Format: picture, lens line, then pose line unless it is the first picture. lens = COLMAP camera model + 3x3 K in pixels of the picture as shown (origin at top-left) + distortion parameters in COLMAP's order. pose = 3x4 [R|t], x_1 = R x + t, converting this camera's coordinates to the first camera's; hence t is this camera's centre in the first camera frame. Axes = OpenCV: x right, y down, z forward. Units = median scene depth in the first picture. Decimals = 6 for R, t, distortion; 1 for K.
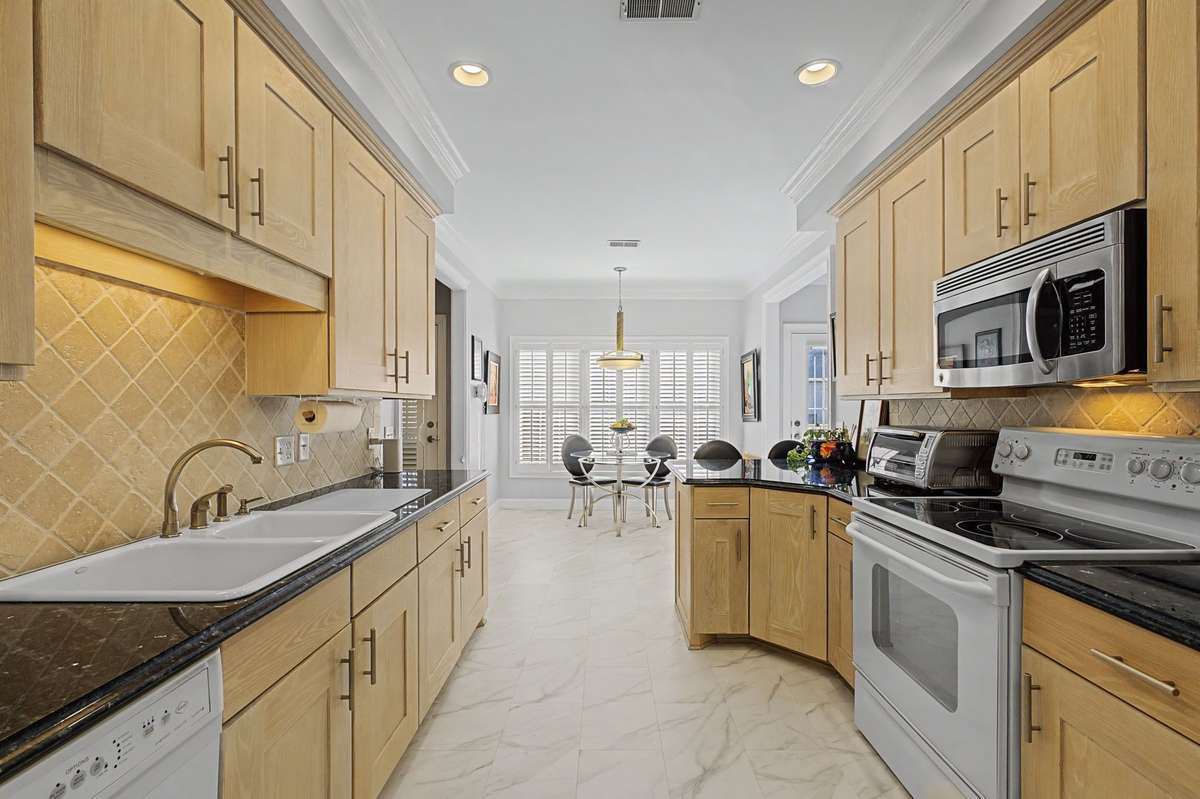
lens RADIAL K [[539.3, 0, 598.0], [0, 539.3, 401.7], [0, 0, 1]] dist [-0.007295, 0.002896]
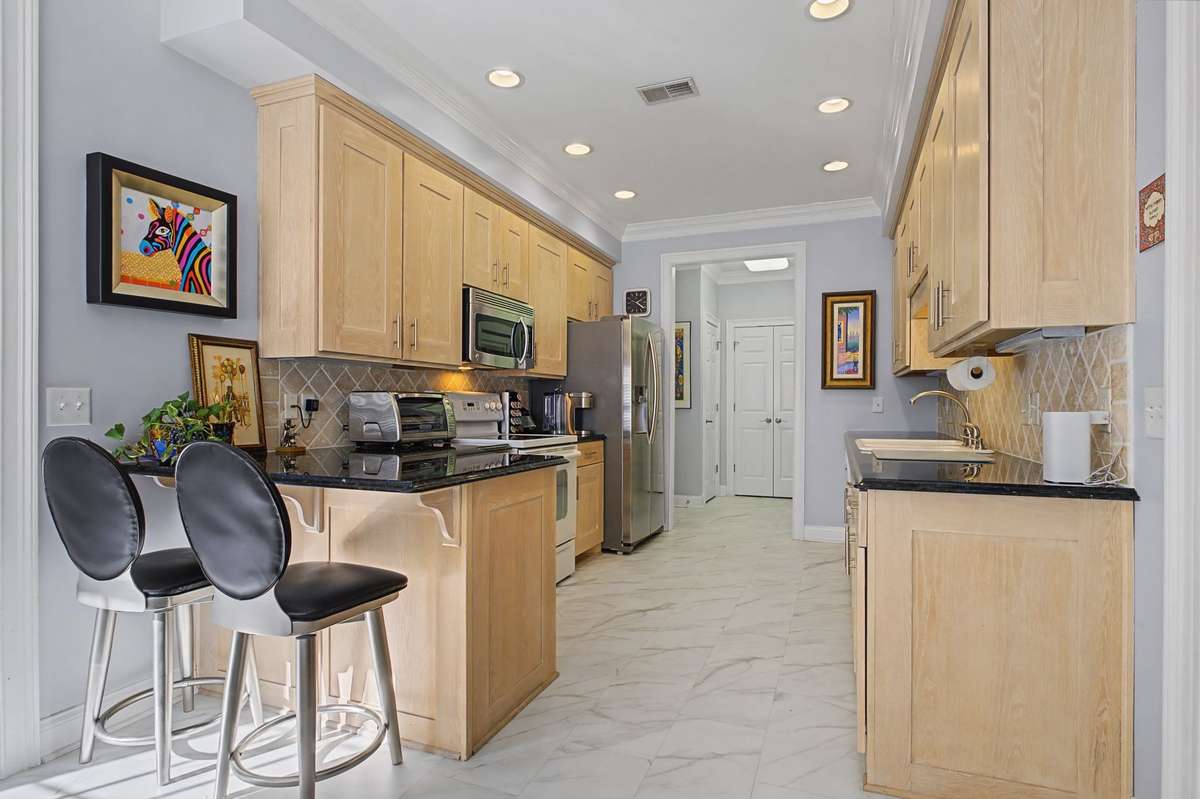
lens RADIAL K [[539.3, 0, 608.0], [0, 539.3, 402.2], [0, 0, 1]] dist [-0.007295, 0.002896]
pose [[-0.926782, -0.000863, 0.375599, -0.316158], [-0.001937, 0.999995, -0.002482, 0.102304], [-0.375595, -0.003028, -0.926779, 2.769906]]
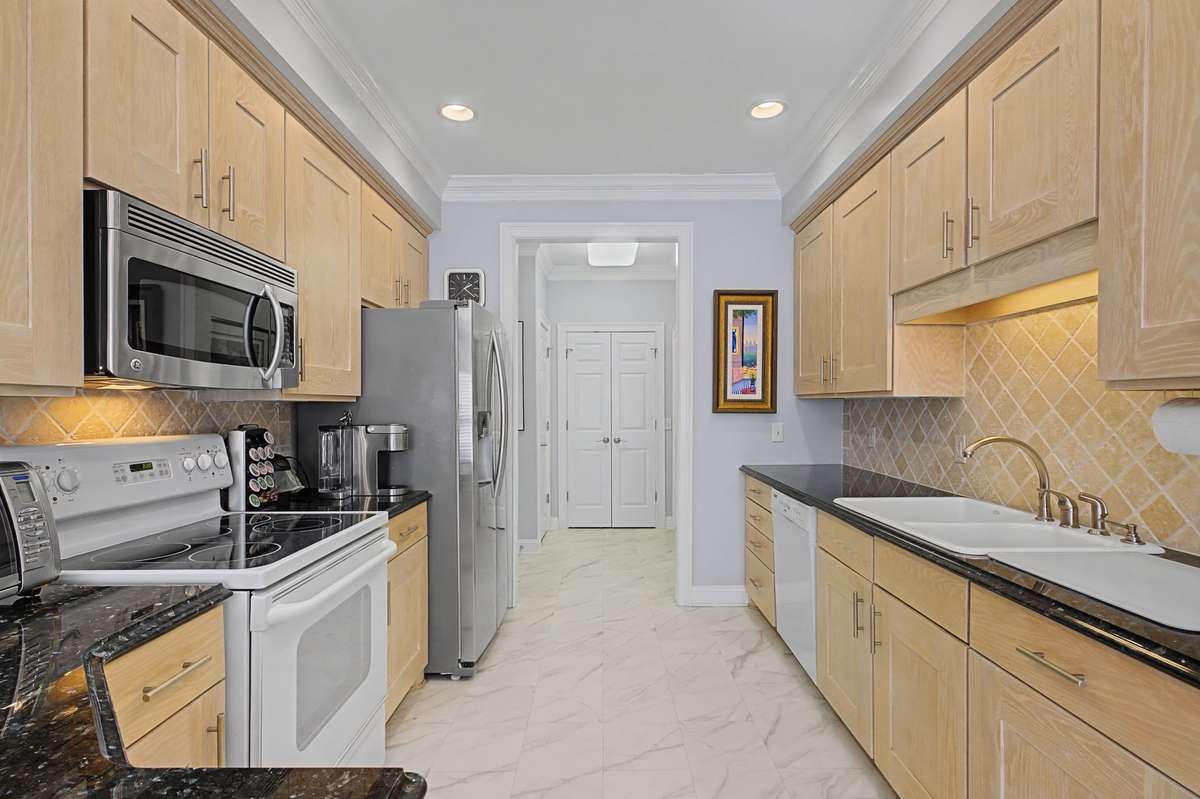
lens RADIAL K [[539.3, 0, 593.3], [0, 539.3, 411.4], [0, 0, 1]] dist [-0.007295, 0.002896]
pose [[-0.999433, 0.003280, 0.033506, 0.120691], [0.003423, 0.999985, 0.004211, 0.008279], [-0.033491, 0.004323, -0.999430, 1.971671]]
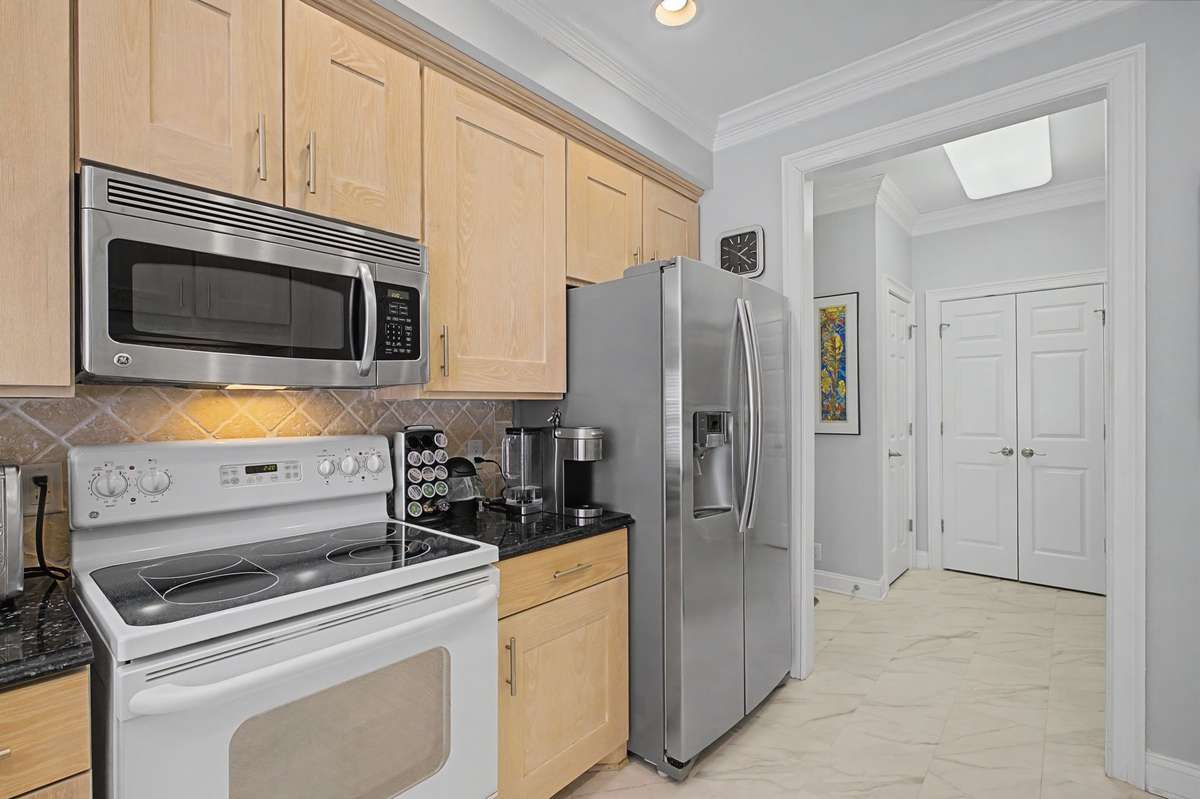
lens RADIAL K [[539.3, 0, 598.2], [0, 539.3, 406.8], [0, 0, 1]] dist [-0.007295, 0.002896]
pose [[-0.751408, 0.005215, 0.659817, -0.089401], [0.004971, 0.999985, -0.002242, 0.005917], [-0.659819, 0.001595, -0.751423, 1.363020]]
